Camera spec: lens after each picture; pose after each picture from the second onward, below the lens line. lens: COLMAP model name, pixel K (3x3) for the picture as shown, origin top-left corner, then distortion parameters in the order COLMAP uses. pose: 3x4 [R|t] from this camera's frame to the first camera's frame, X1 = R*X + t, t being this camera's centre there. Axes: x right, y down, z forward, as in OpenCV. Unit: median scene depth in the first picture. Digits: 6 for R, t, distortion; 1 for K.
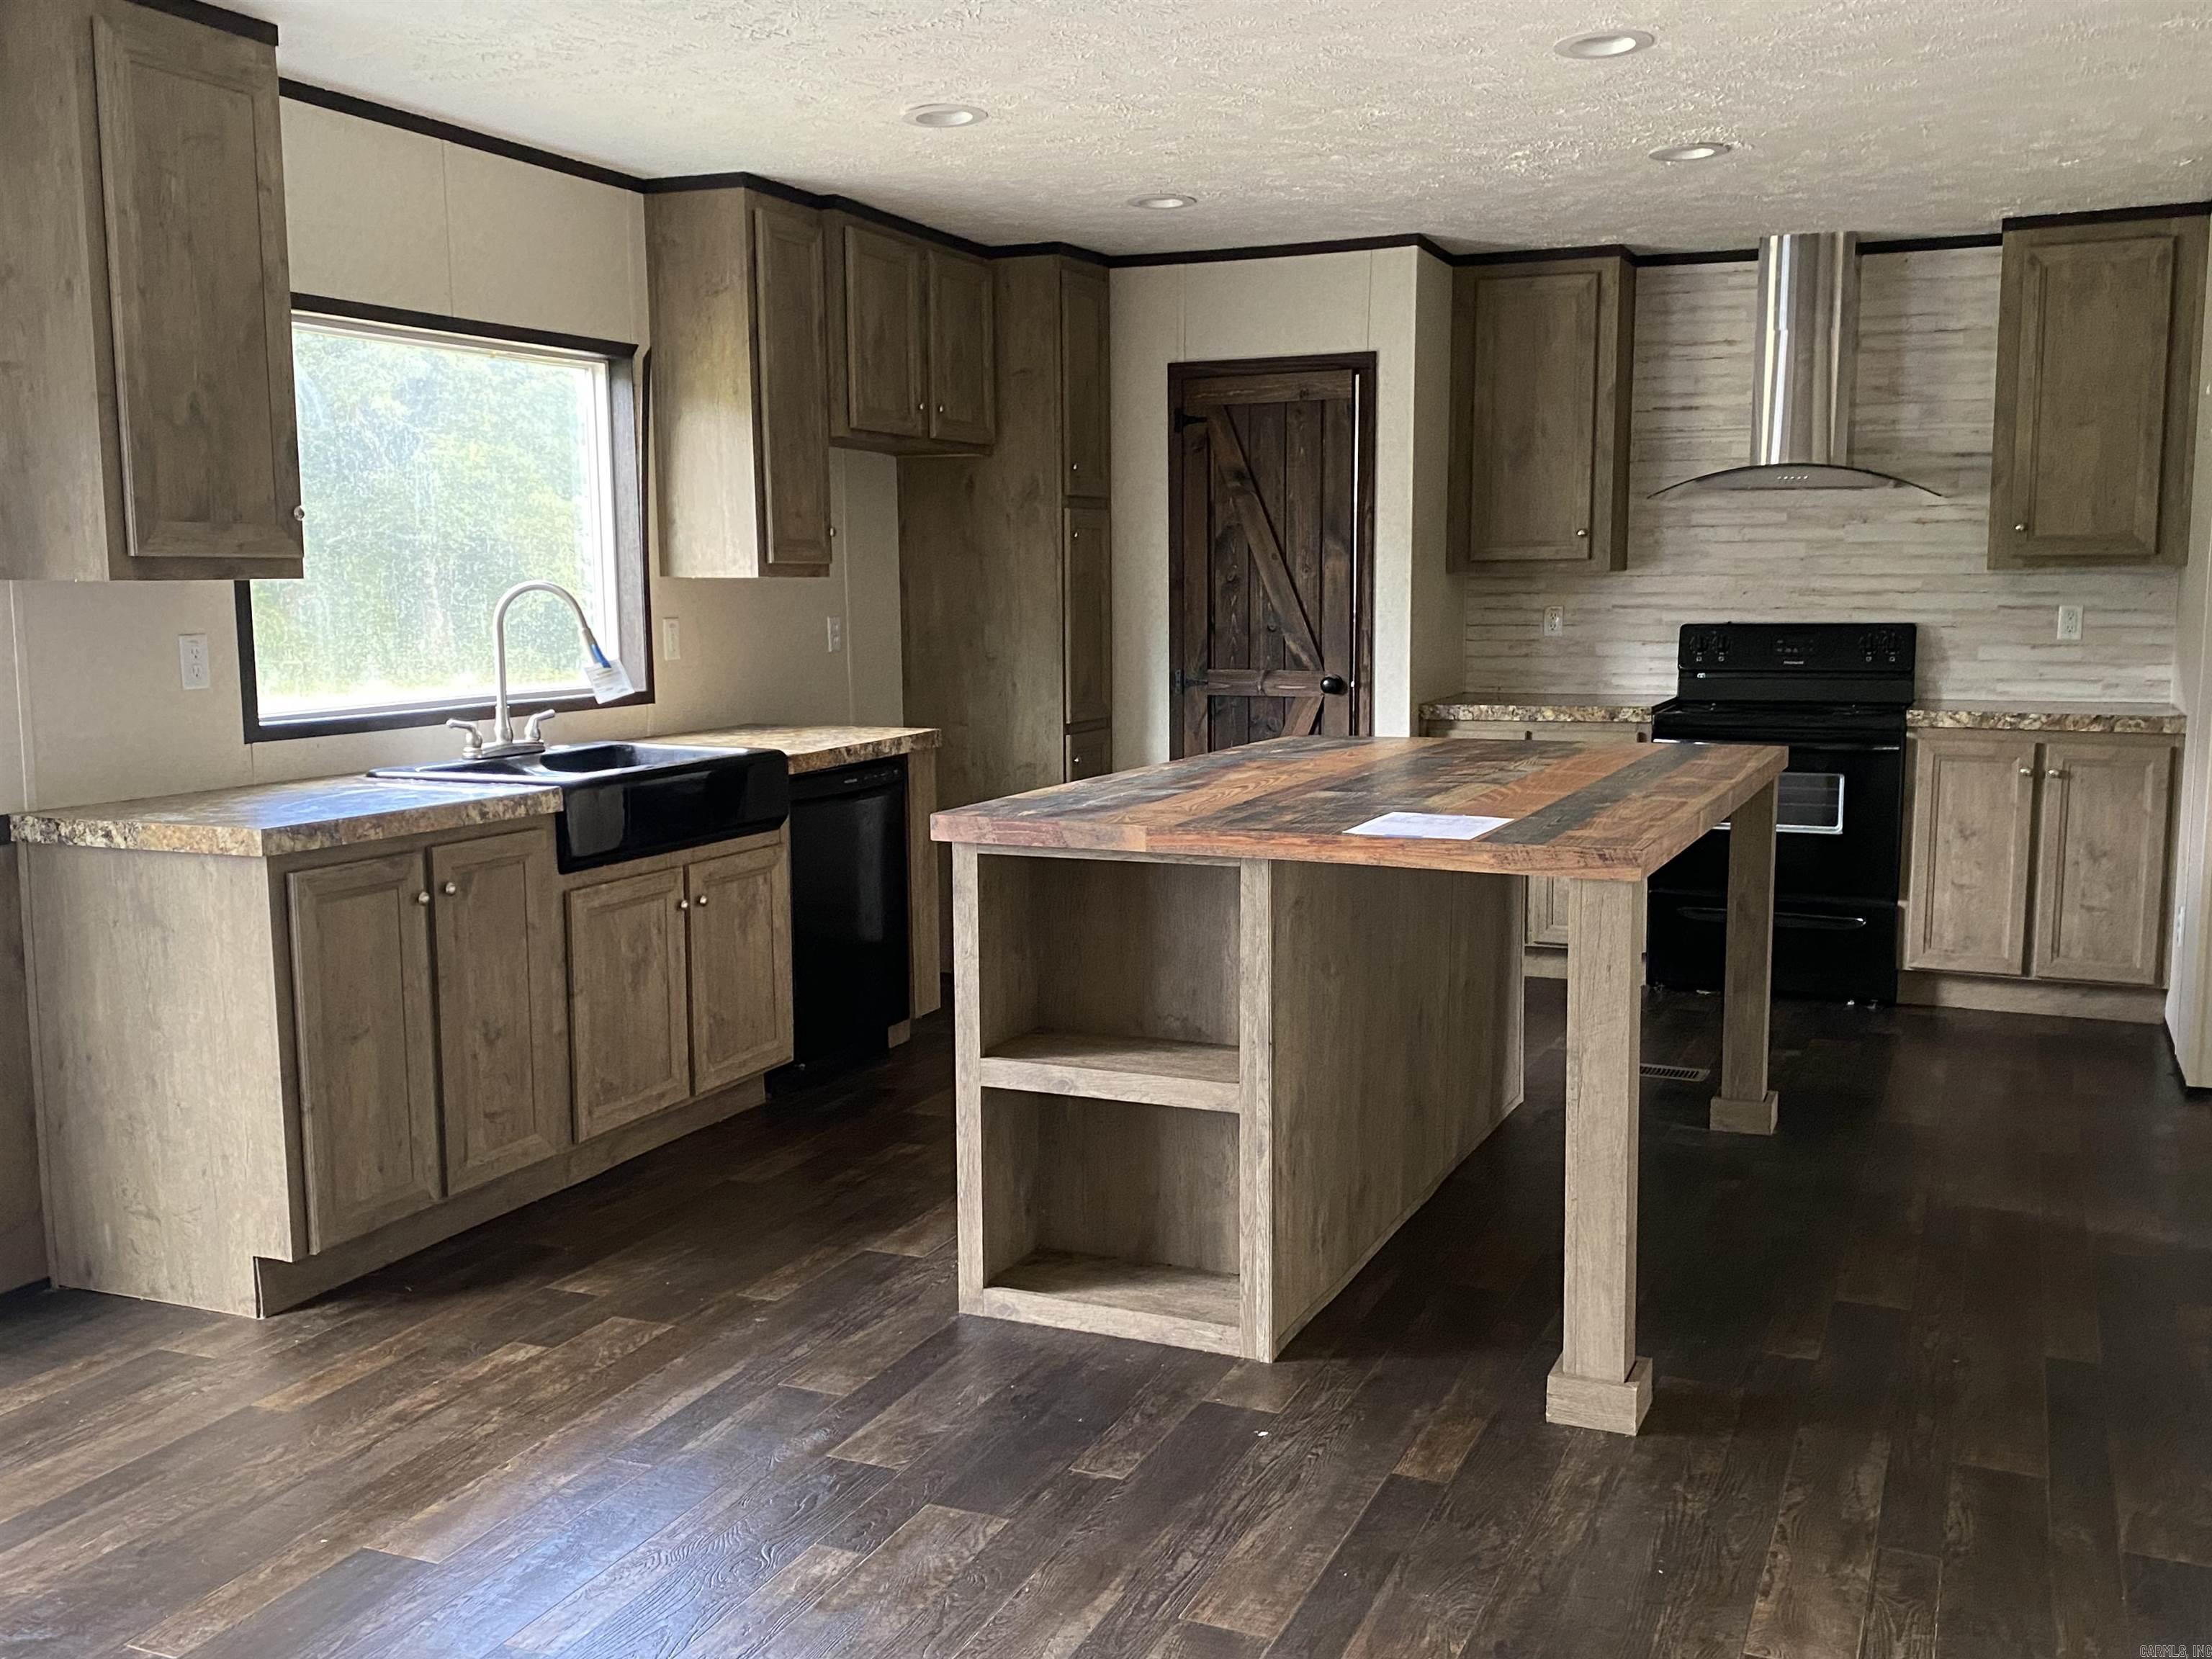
lens RADIAL K [[2019.3, 0, 1137.3], [0, 2019.3, 847.3], [0, 0, 1]] dist [0.027484, 0.000000]
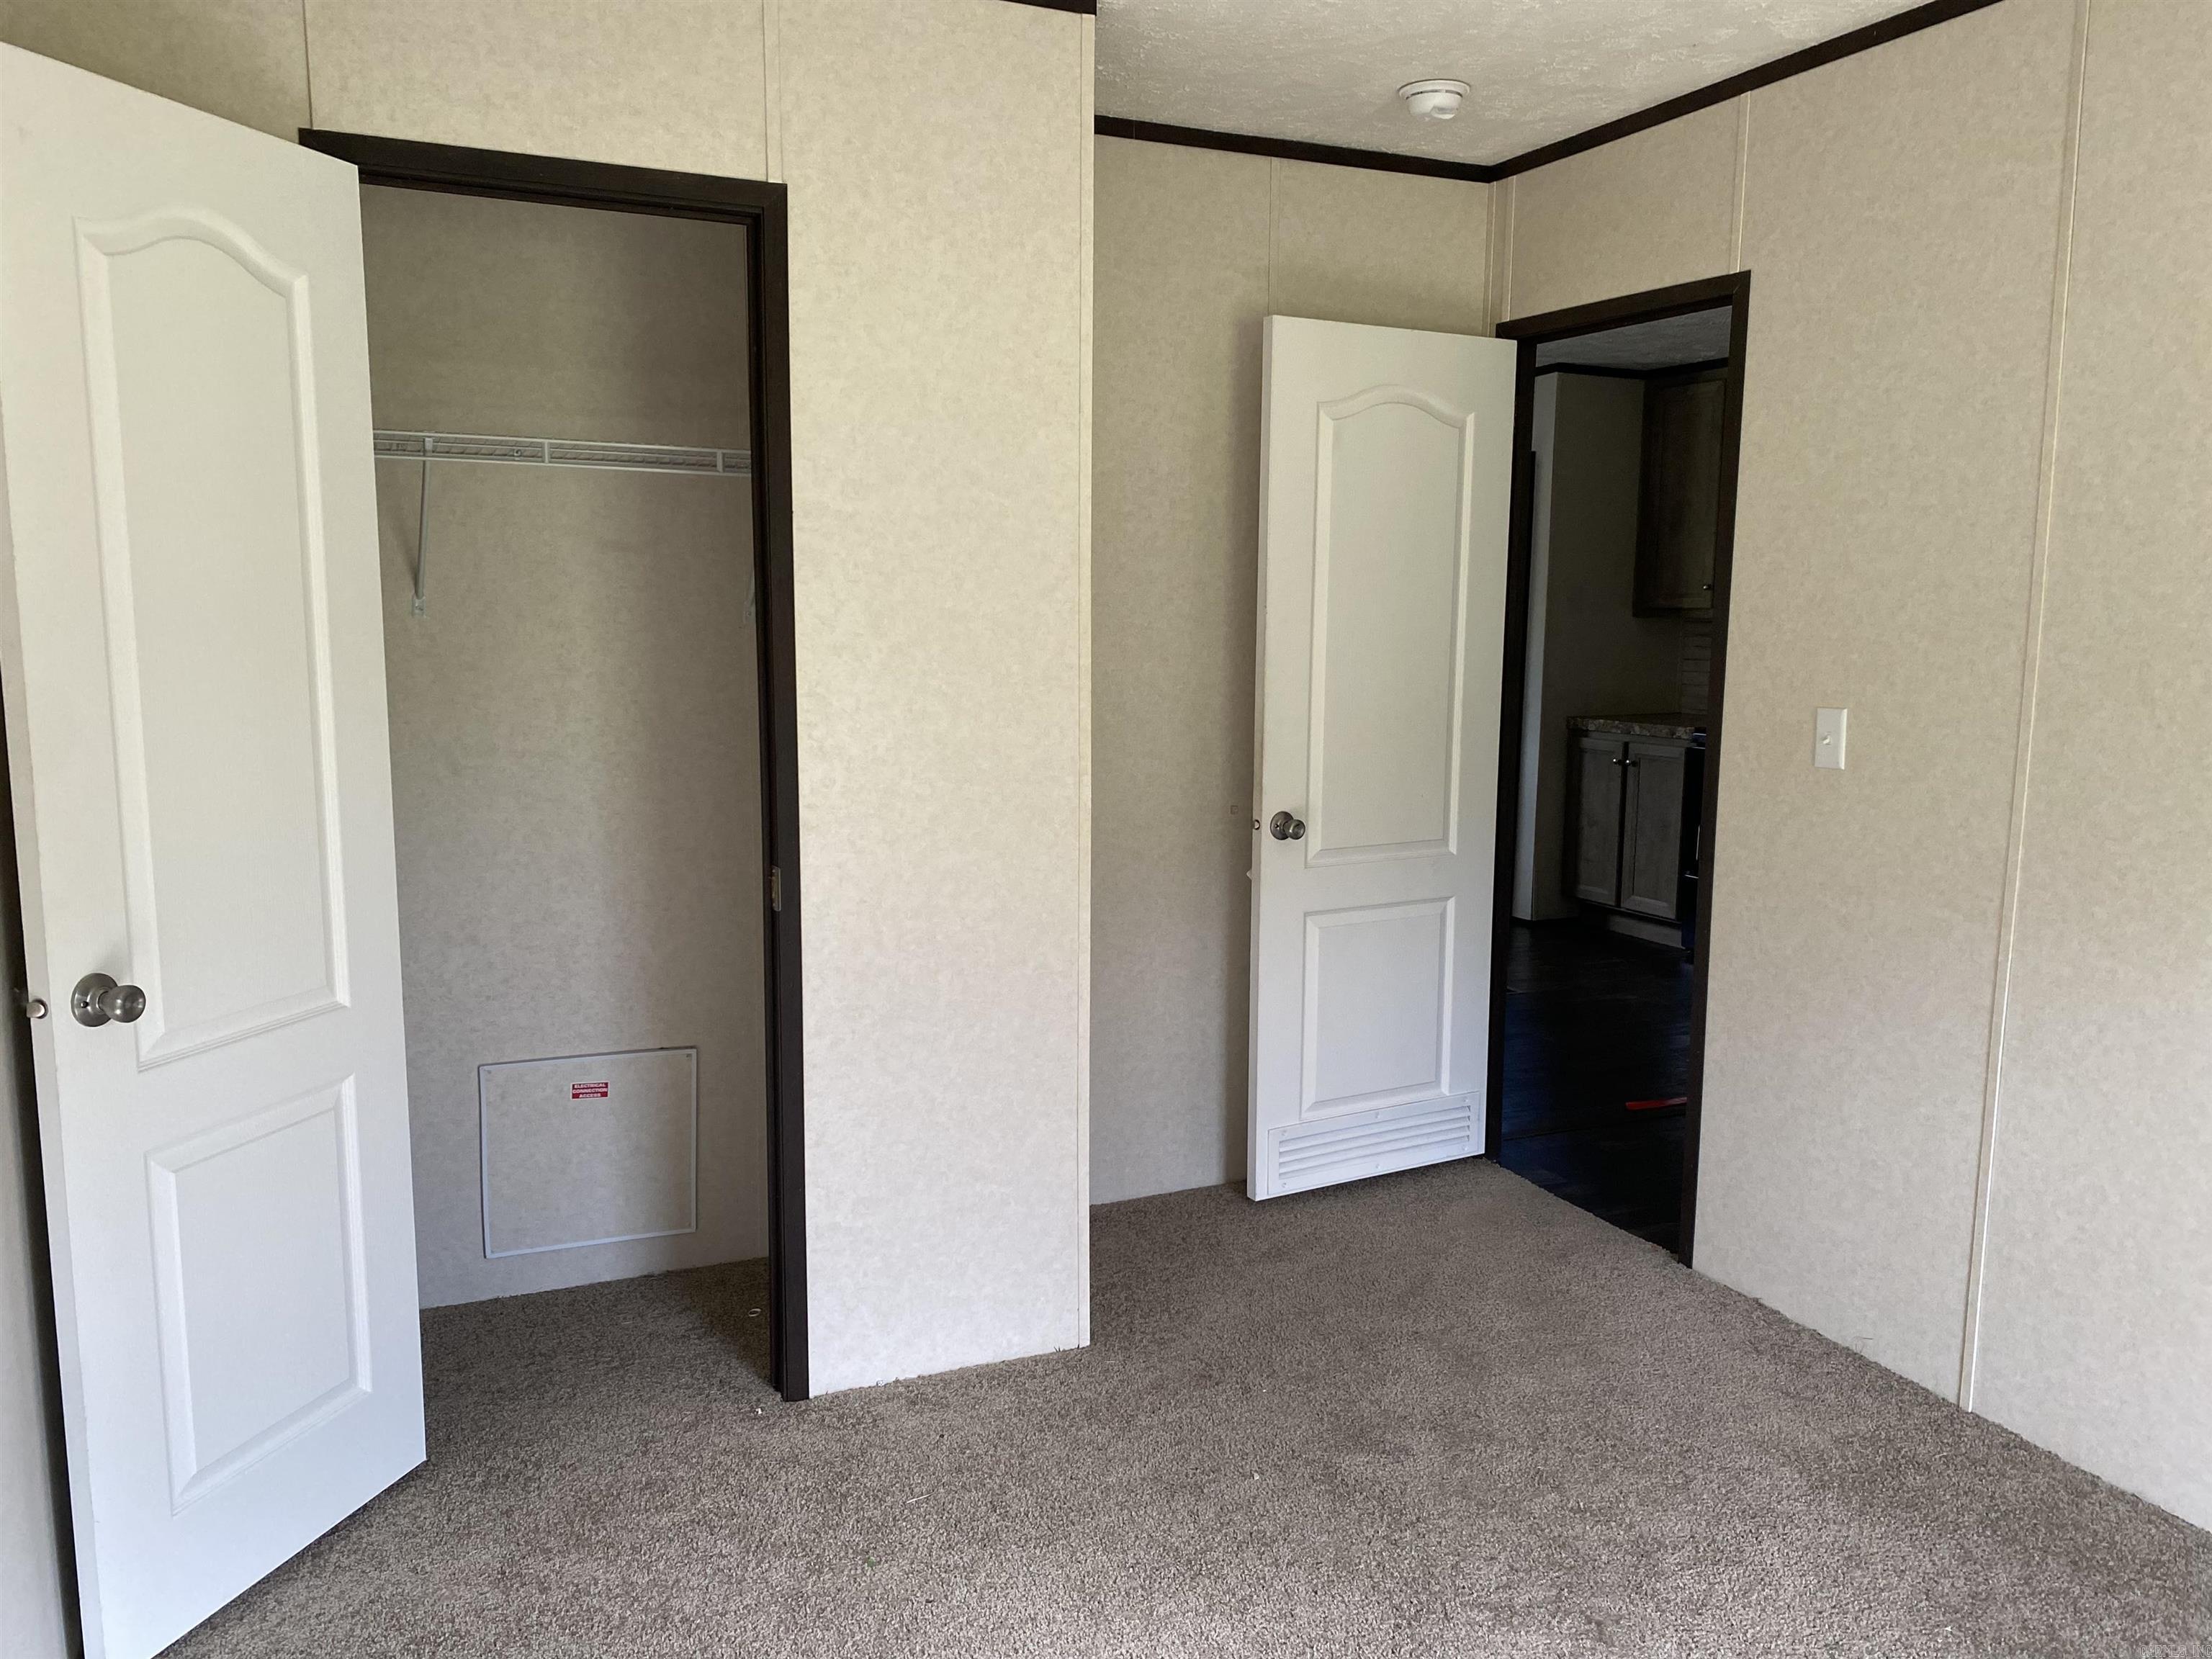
lens RADIAL K [[1678.8, 0, 1112.8], [0, 1678.8, 836.4], [0, 0, 1]] dist [0.054294, -0.060510]
pose [[0.738671, 0.101727, -0.666346, 0.735750], [-0.100362, 0.994126, 0.040511, -0.008756], [0.666552, 0.036951, 0.744542, -0.019478]]
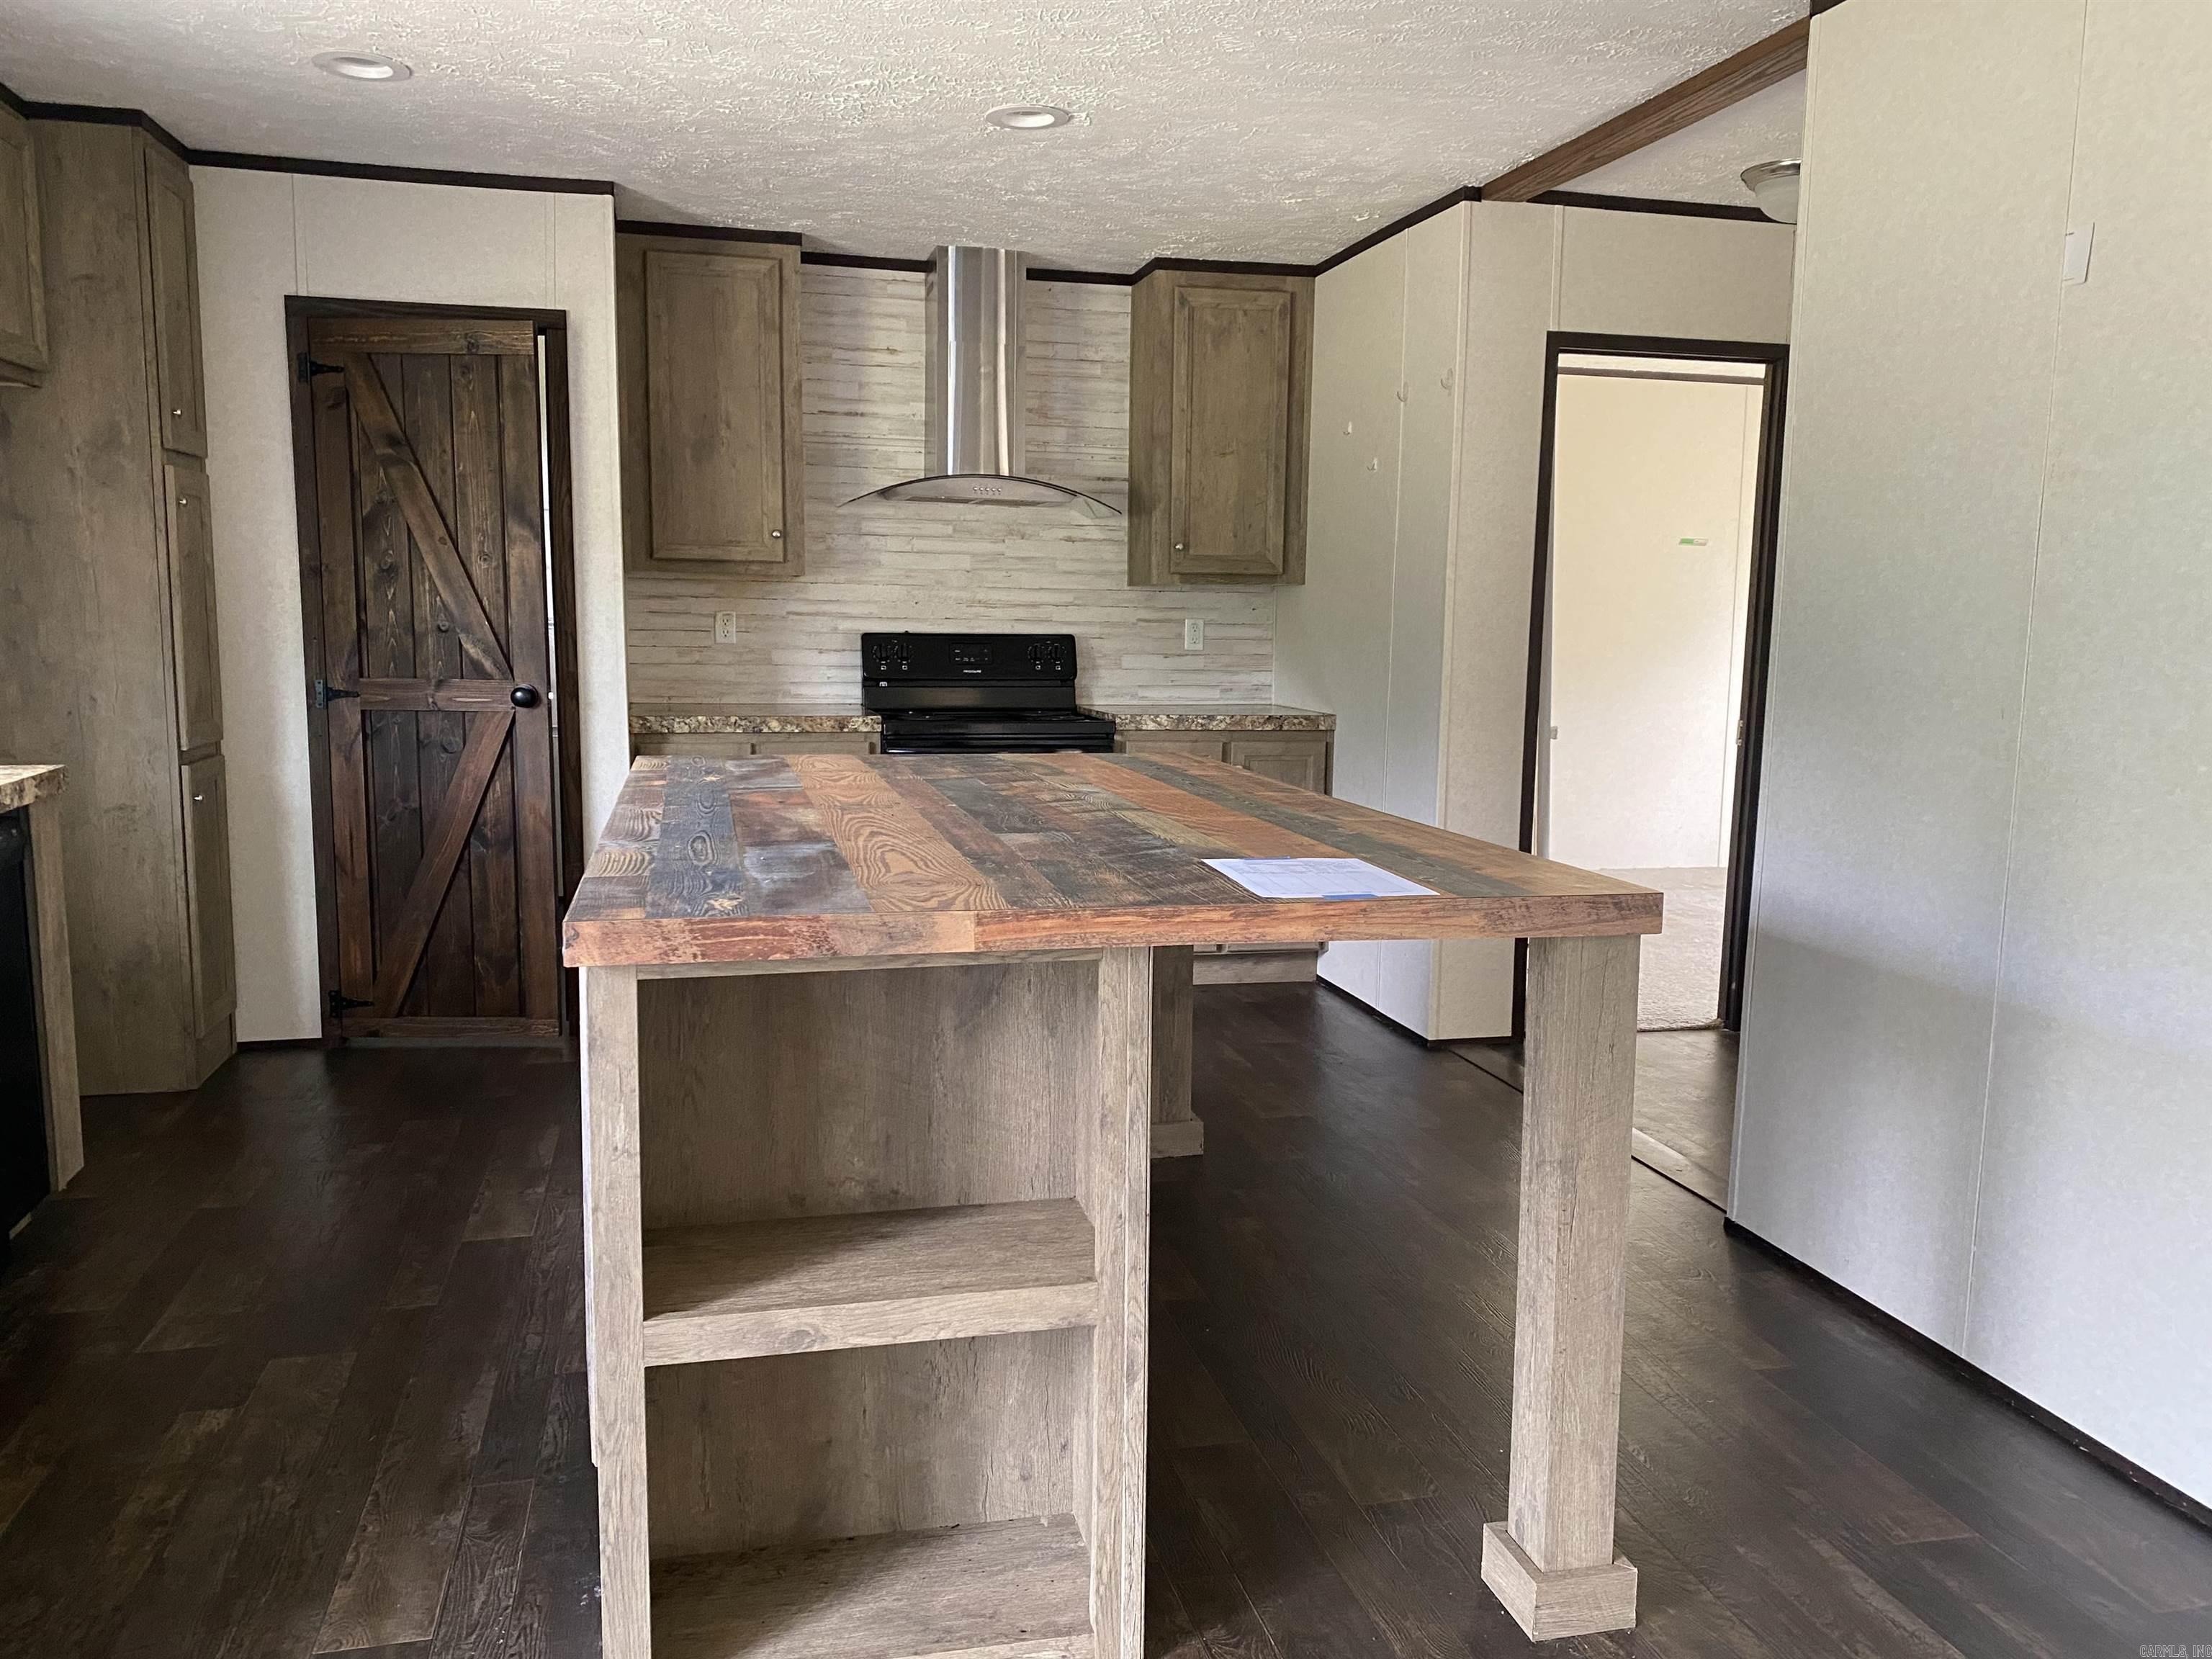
lens RADIAL K [[1678.8, 0, 1104.7], [0, 1678.8, 836.8], [0, 0, 1]] dist [0.054294, -0.060510]
pose [[0.799358, -0.062095, 0.597638, -0.154901], [0.060594, 0.997906, 0.022636, -0.024338], [-0.597792, 0.018119, 0.801446, 0.305721]]
